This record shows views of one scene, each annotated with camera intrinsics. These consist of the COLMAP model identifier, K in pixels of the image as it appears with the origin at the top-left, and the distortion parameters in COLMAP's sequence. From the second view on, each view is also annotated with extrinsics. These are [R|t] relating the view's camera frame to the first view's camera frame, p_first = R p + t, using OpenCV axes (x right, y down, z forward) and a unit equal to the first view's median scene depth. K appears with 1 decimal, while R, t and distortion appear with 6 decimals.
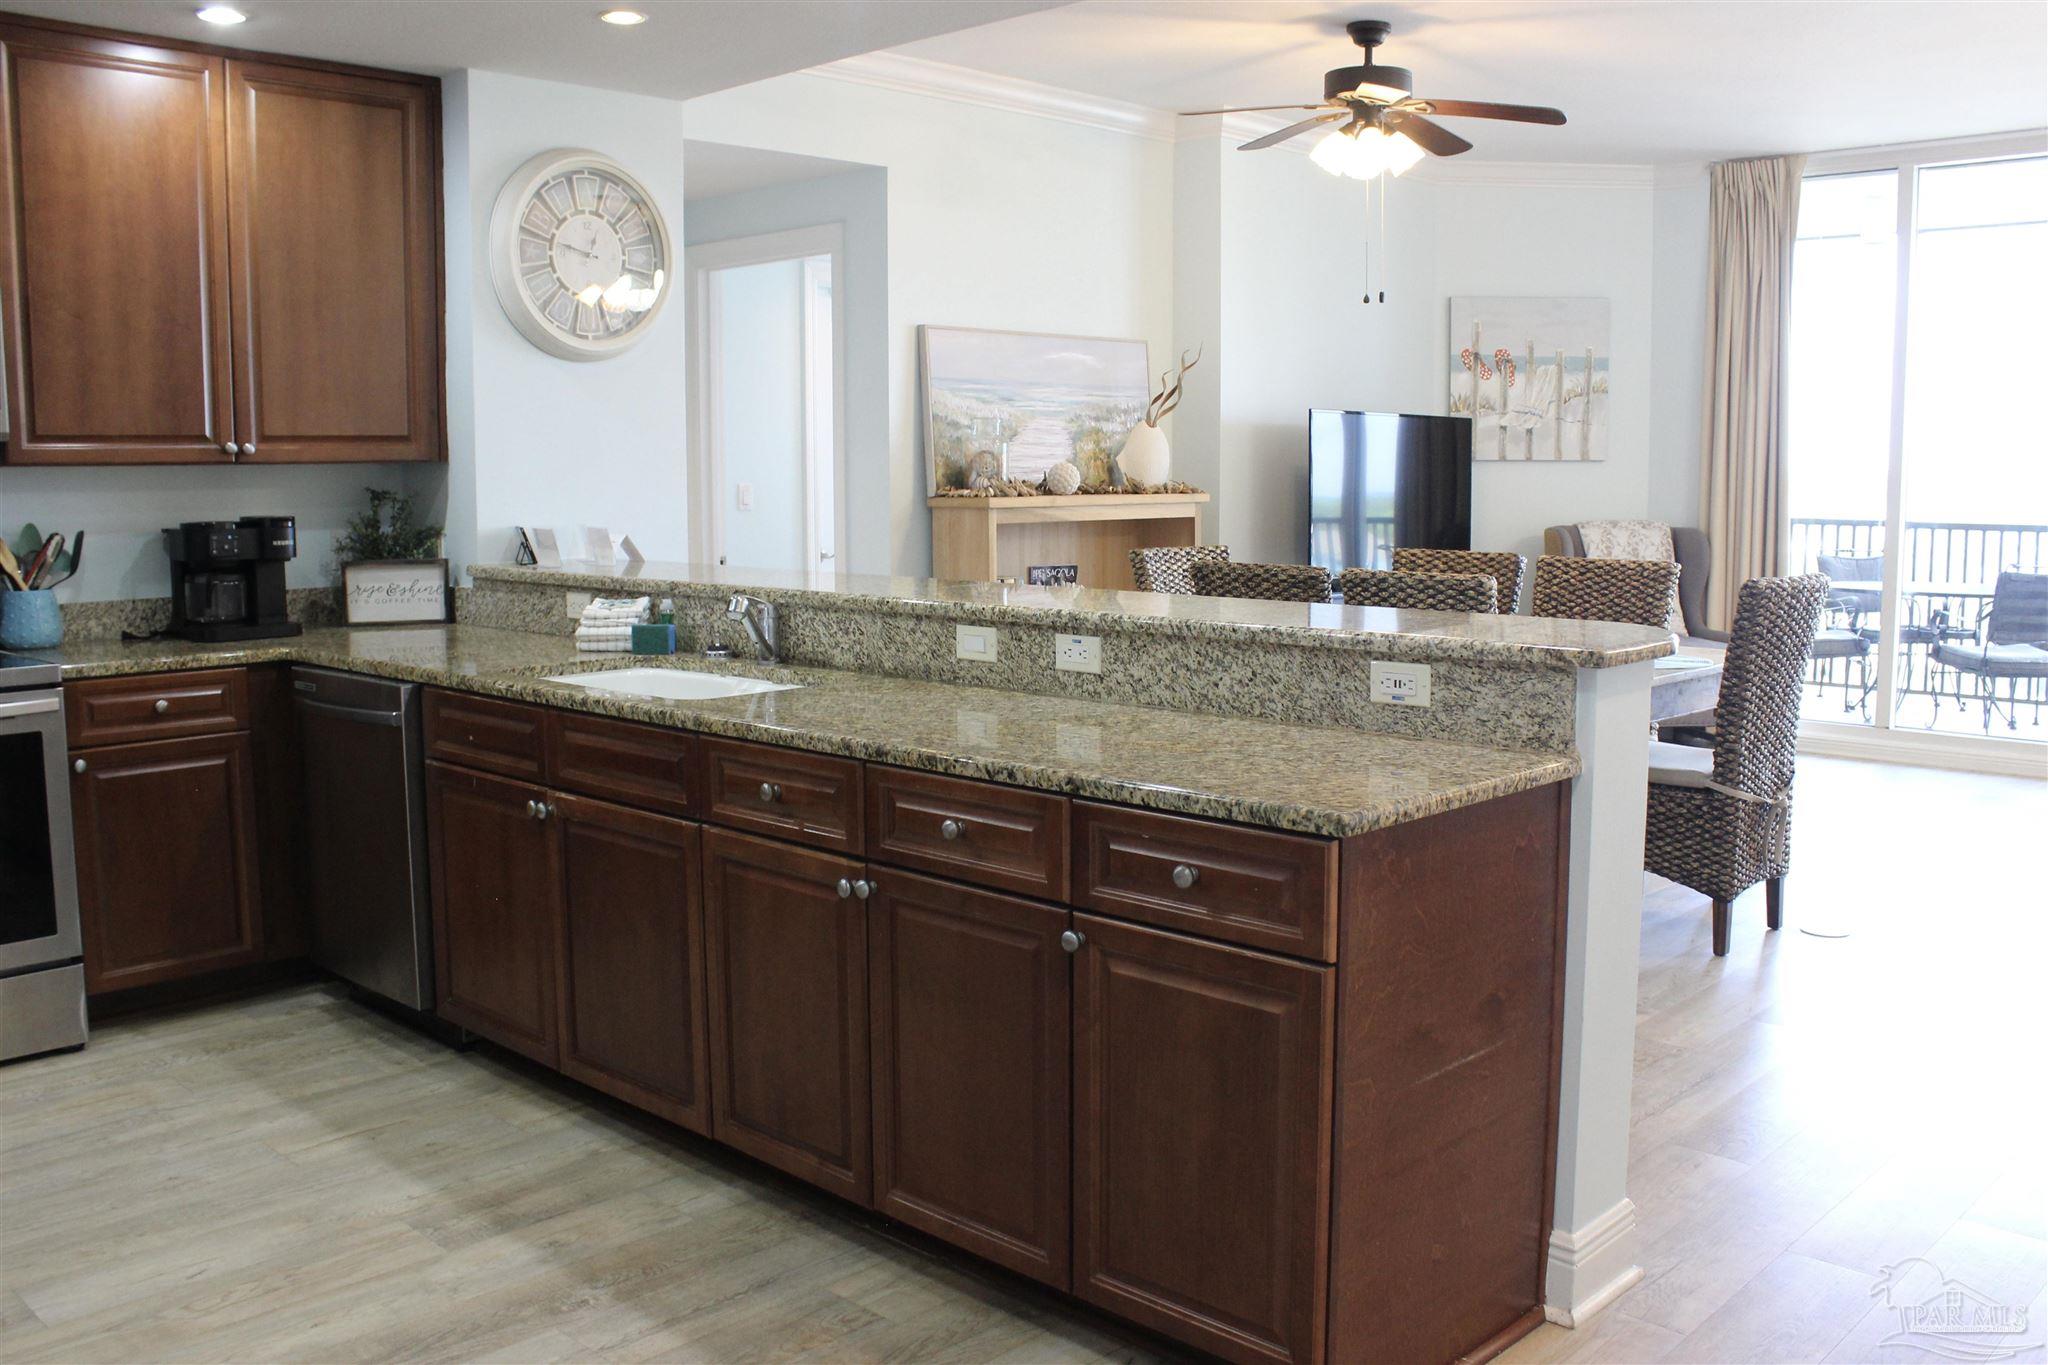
lens RADIAL K [[1738.6, 0, 1030.4], [0, 1738.6, 661.9], [0, 0, 1]] dist [-0.166668, 0.135134]
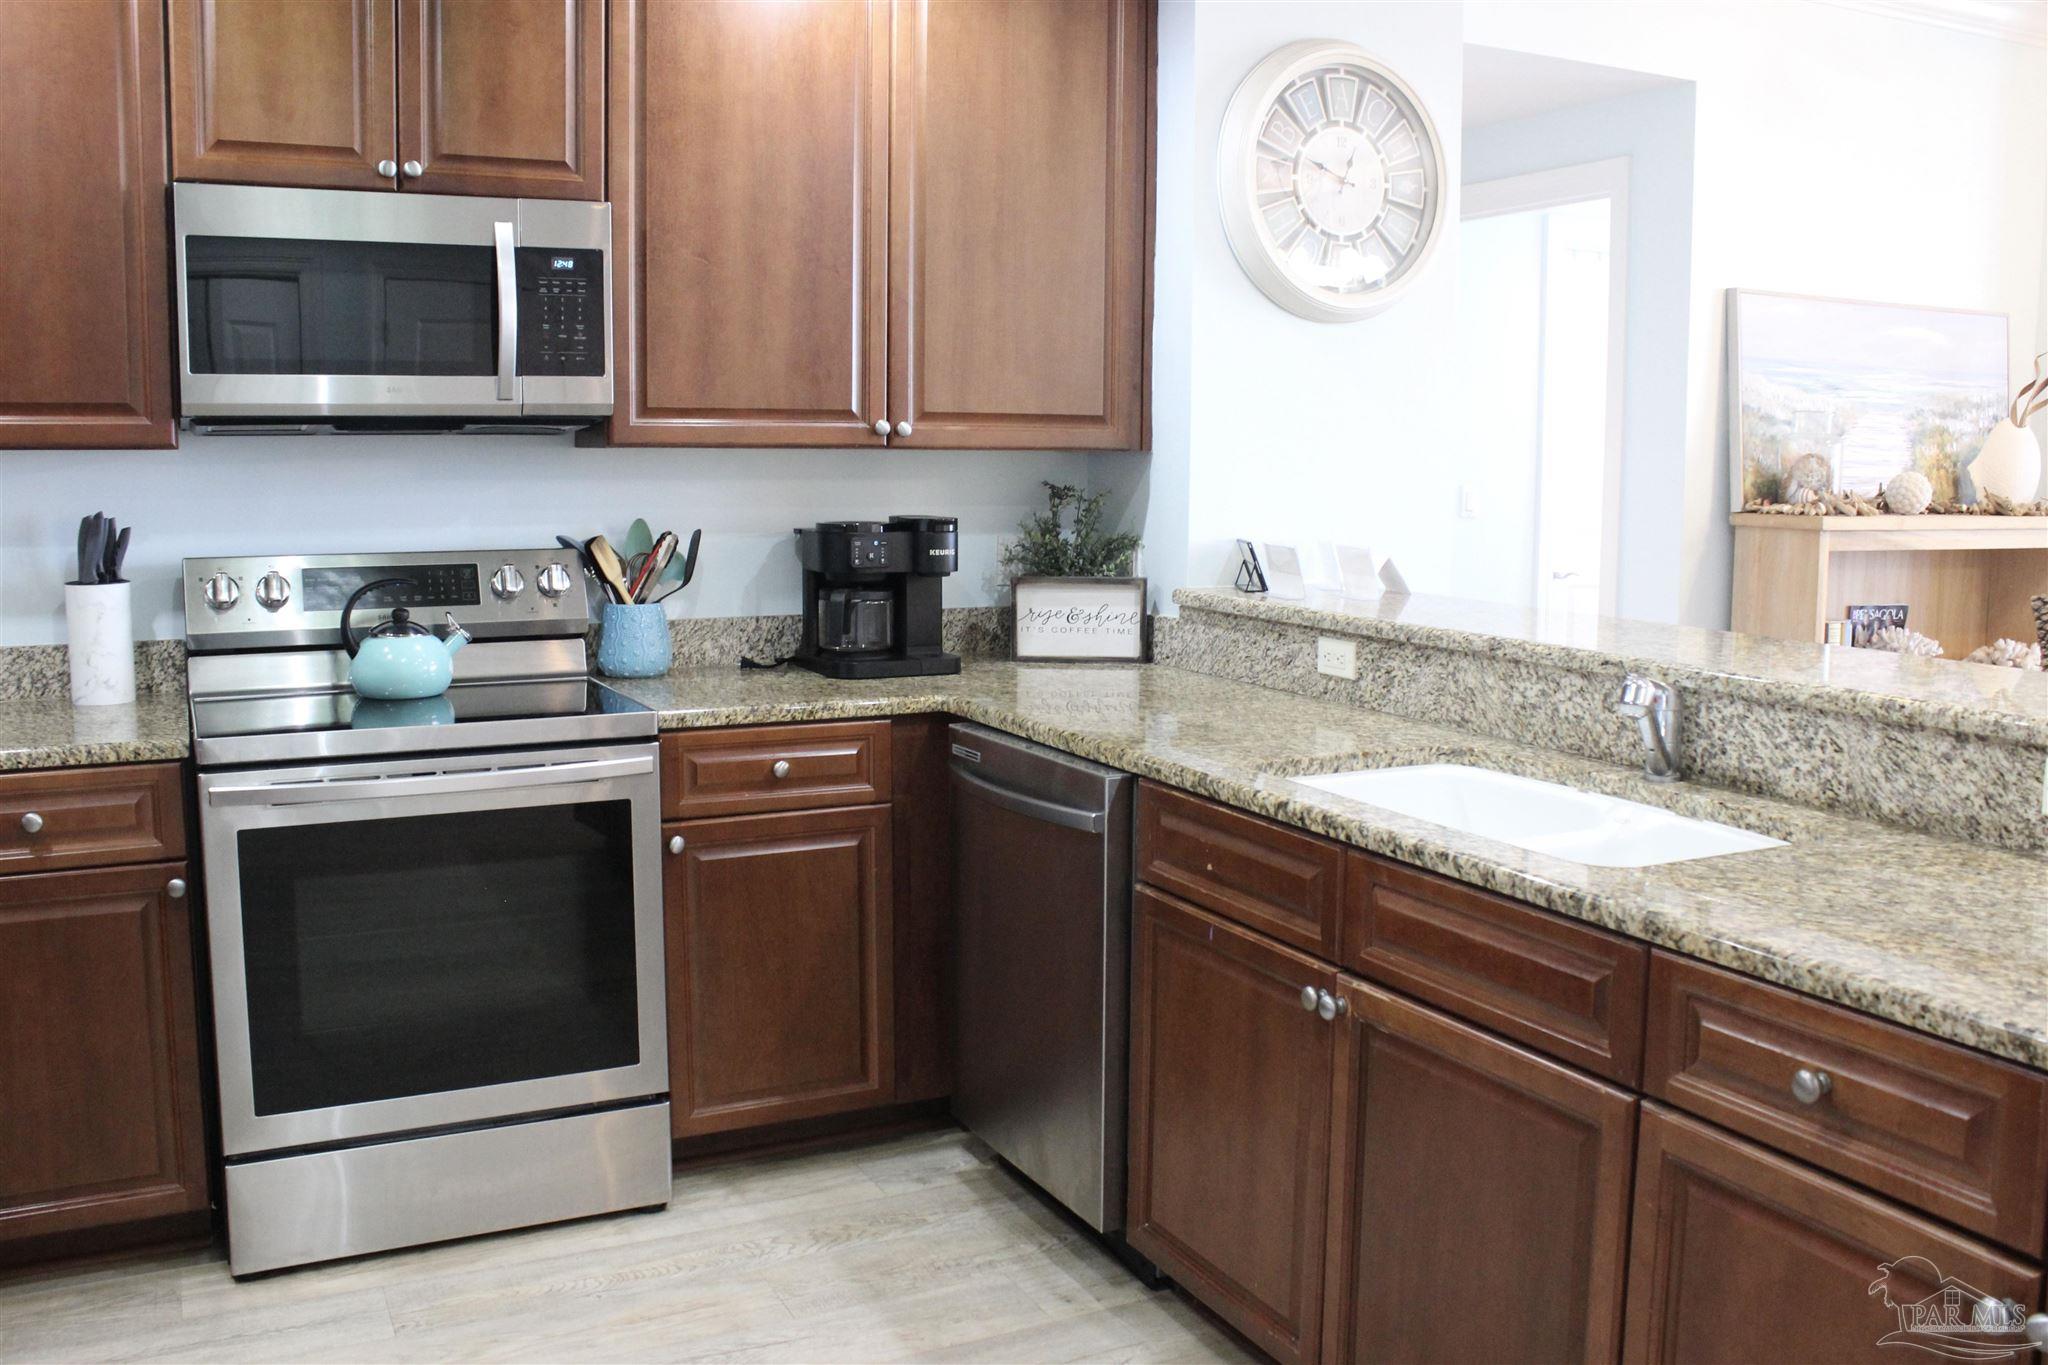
lens RADIAL K [[1721.3, 0, 1057.5], [0, 1721.3, 676.7], [0, 0, 1]] dist [-0.166608, 0.134020]
pose [[0.944875, 0.053850, -0.322972, -0.141452], [-0.049119, 0.998533, 0.022787, -0.035398], [0.323725, -0.005667, 0.946134, 0.286178]]
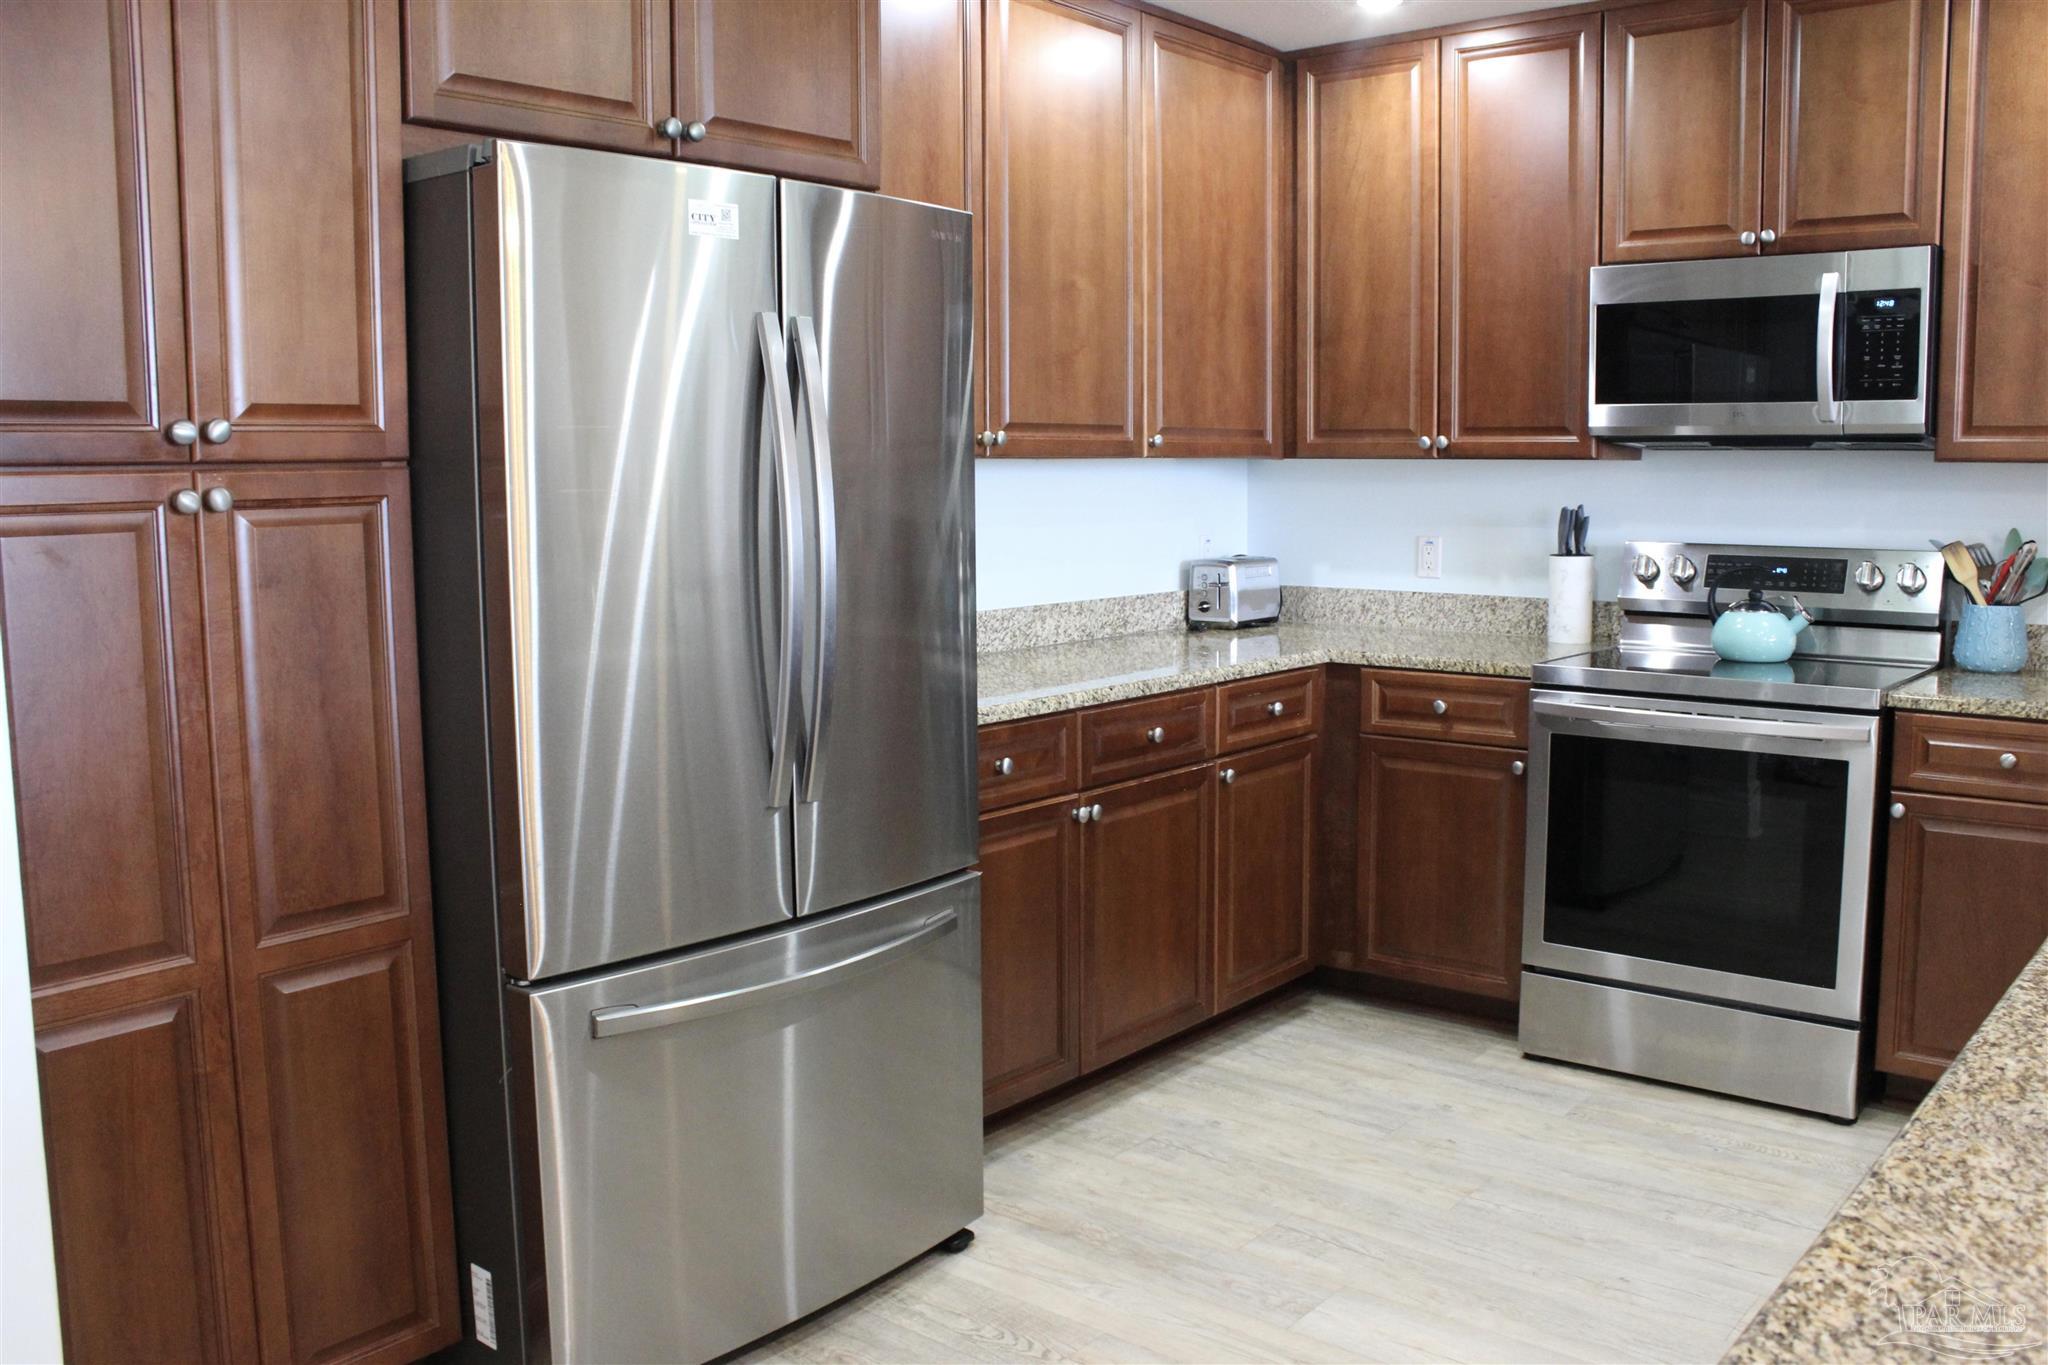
lens RADIAL K [[1721.3, 0, 1057.5], [0, 1721.3, 676.7], [0, 0, 1]] dist [-0.166608, 0.134020]
pose [[0.093341, 0.129357, -0.987195, 0.203056], [-0.105248, 0.987250, 0.119412, -0.055630], [0.990056, 0.092754, 0.105766, 0.417063]]
